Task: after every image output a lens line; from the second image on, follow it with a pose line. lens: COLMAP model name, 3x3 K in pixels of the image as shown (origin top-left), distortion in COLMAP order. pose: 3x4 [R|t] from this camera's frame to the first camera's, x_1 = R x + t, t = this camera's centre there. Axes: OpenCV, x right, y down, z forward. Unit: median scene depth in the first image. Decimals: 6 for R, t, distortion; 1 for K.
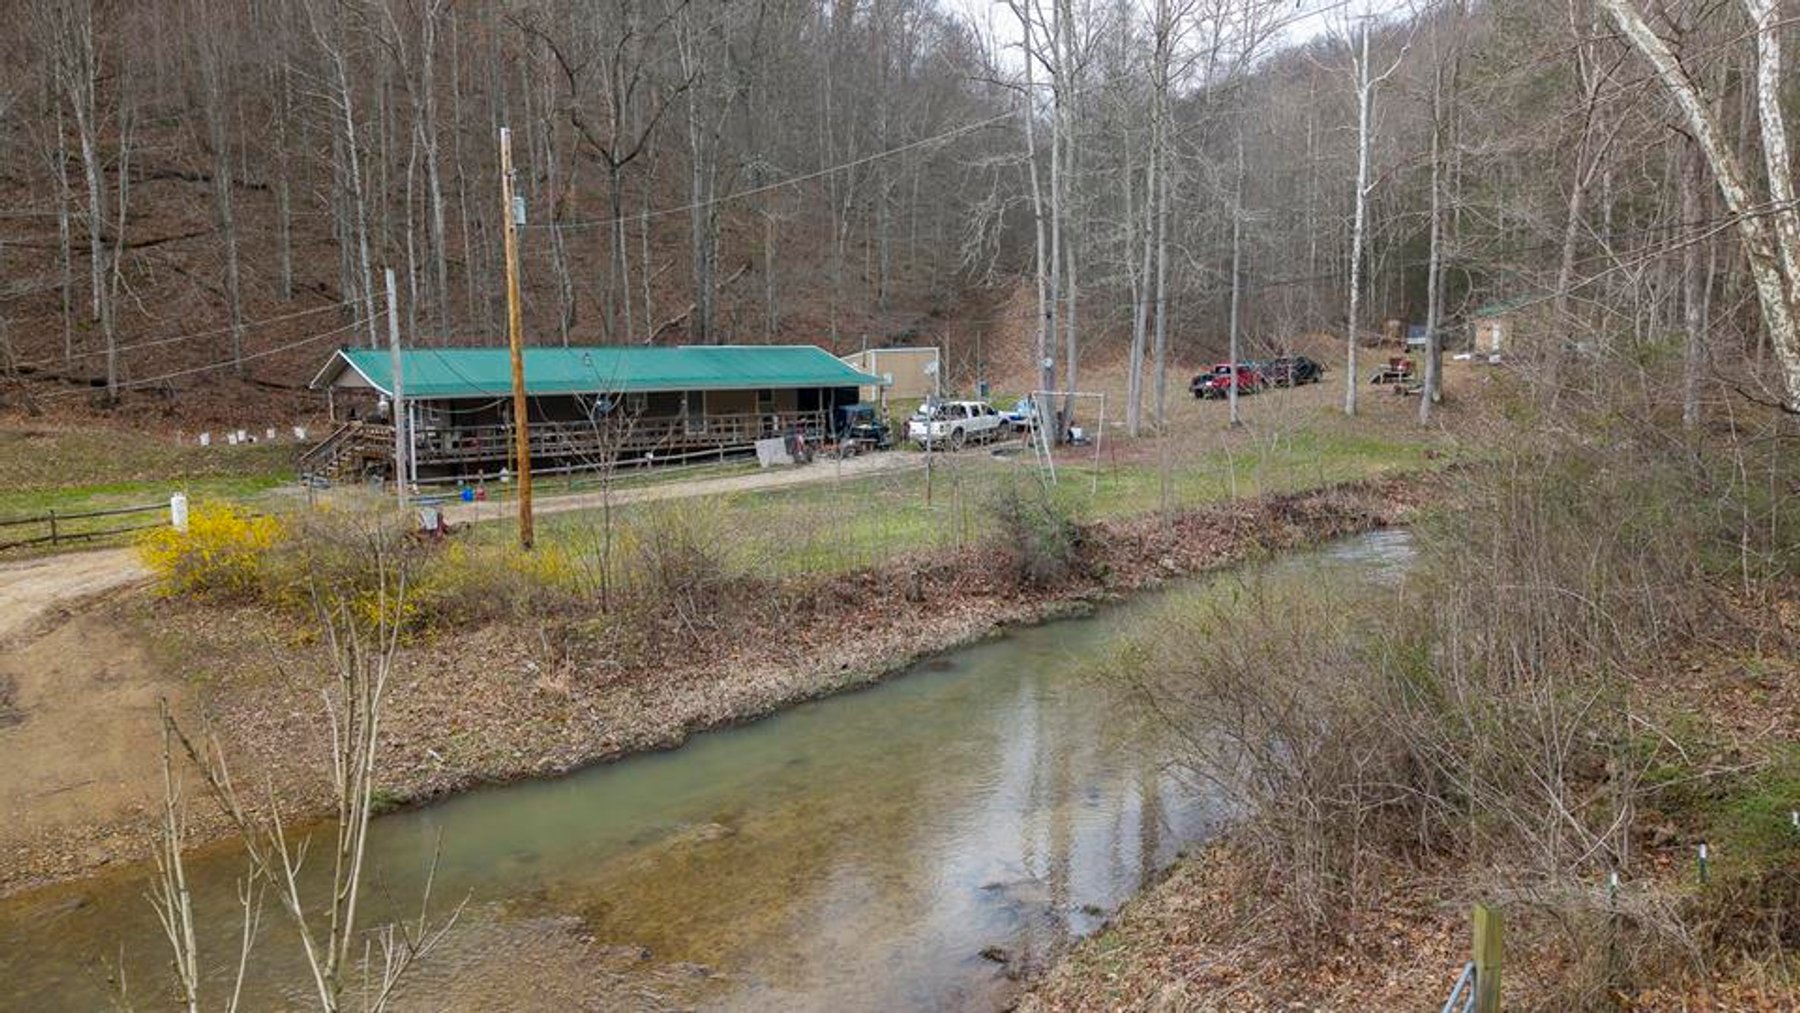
lens RADIAL K [[1229.4, 0, 911.0], [0, 1229.4, 526.2], [0, 0, 1]] dist [0.041790, -0.037517]
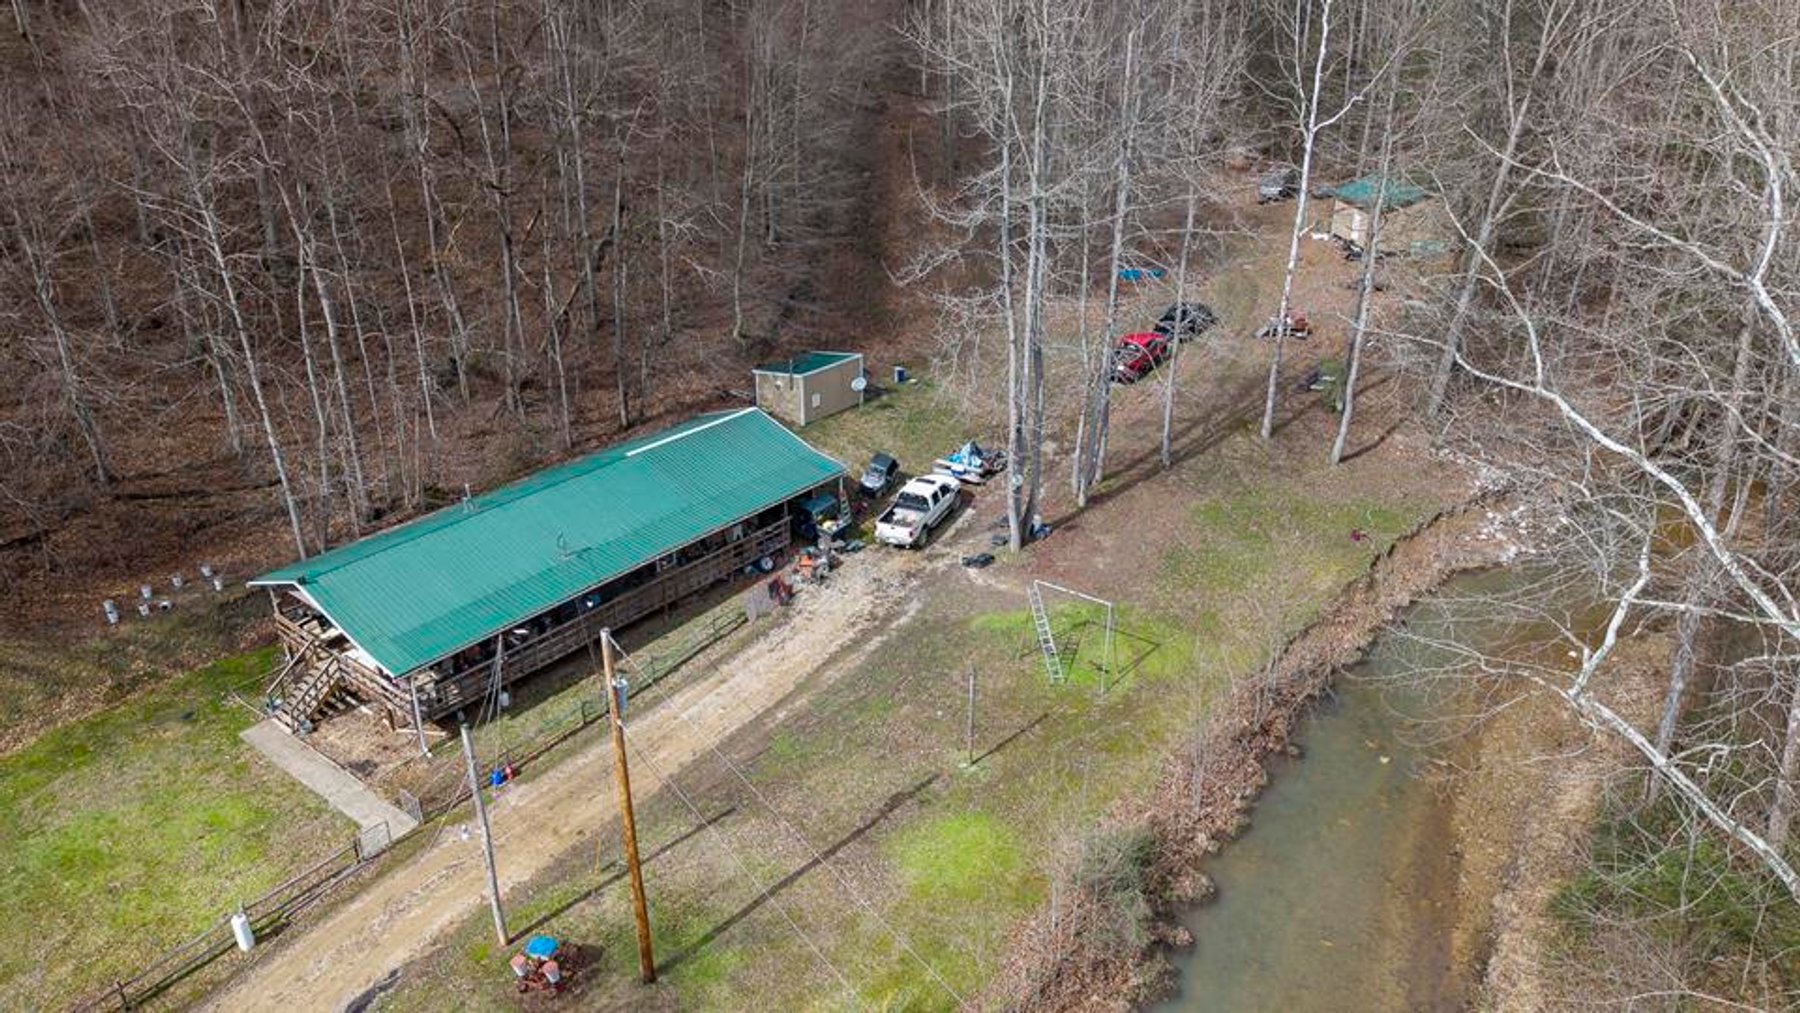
lens RADIAL K [[1229.4, 0, 904.8], [0, 1229.4, 508.7], [0, 0, 1]] dist [0.041790, -0.037517]
pose [[0.983135, -0.064086, 0.171285, -0.153093], [0.013500, 0.959468, 0.281496, -0.391771], [-0.182382, -0.274436, 0.944151, 0.061855]]
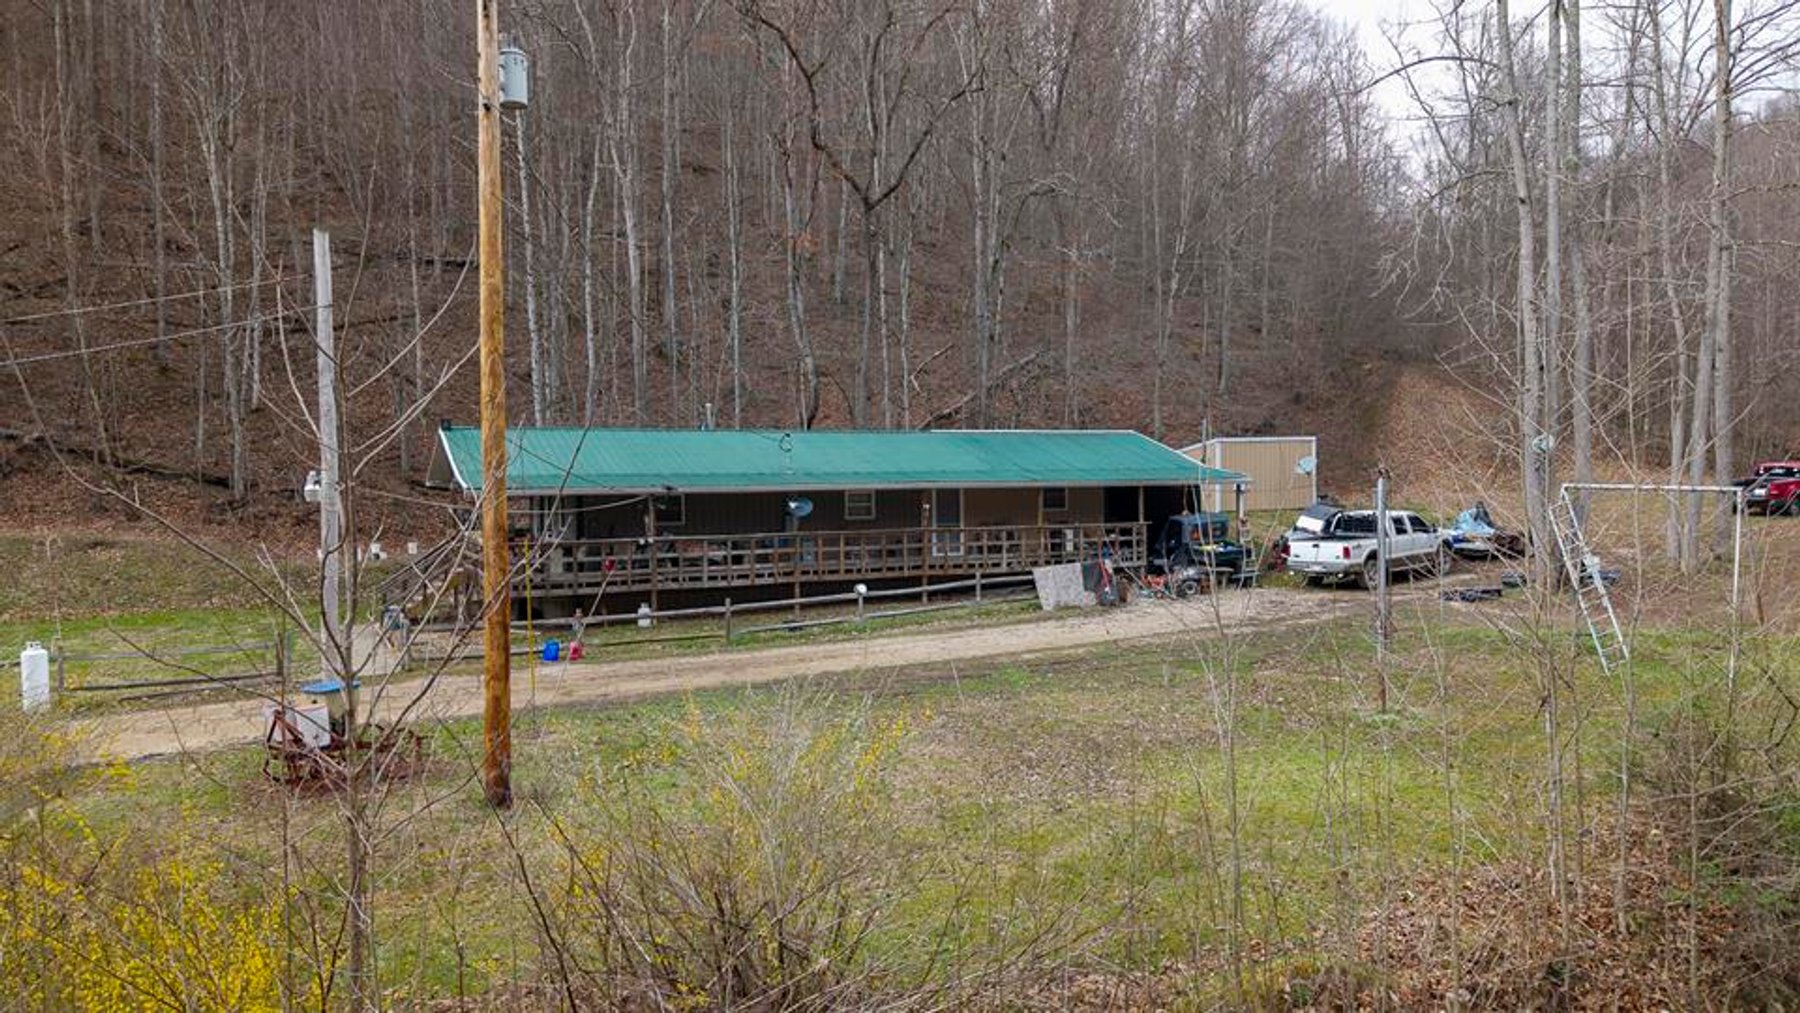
lens RADIAL K [[1229.4, 0, 900.5], [0, 1229.4, 506.2], [0, 0, 1]] dist [0.041790, -0.037517]
pose [[0.966792, 0.004878, -0.255517, -0.031947], [-0.034976, 0.992935, -0.113384, -0.026082], [0.253159, 0.118556, 0.960133, 0.364795]]
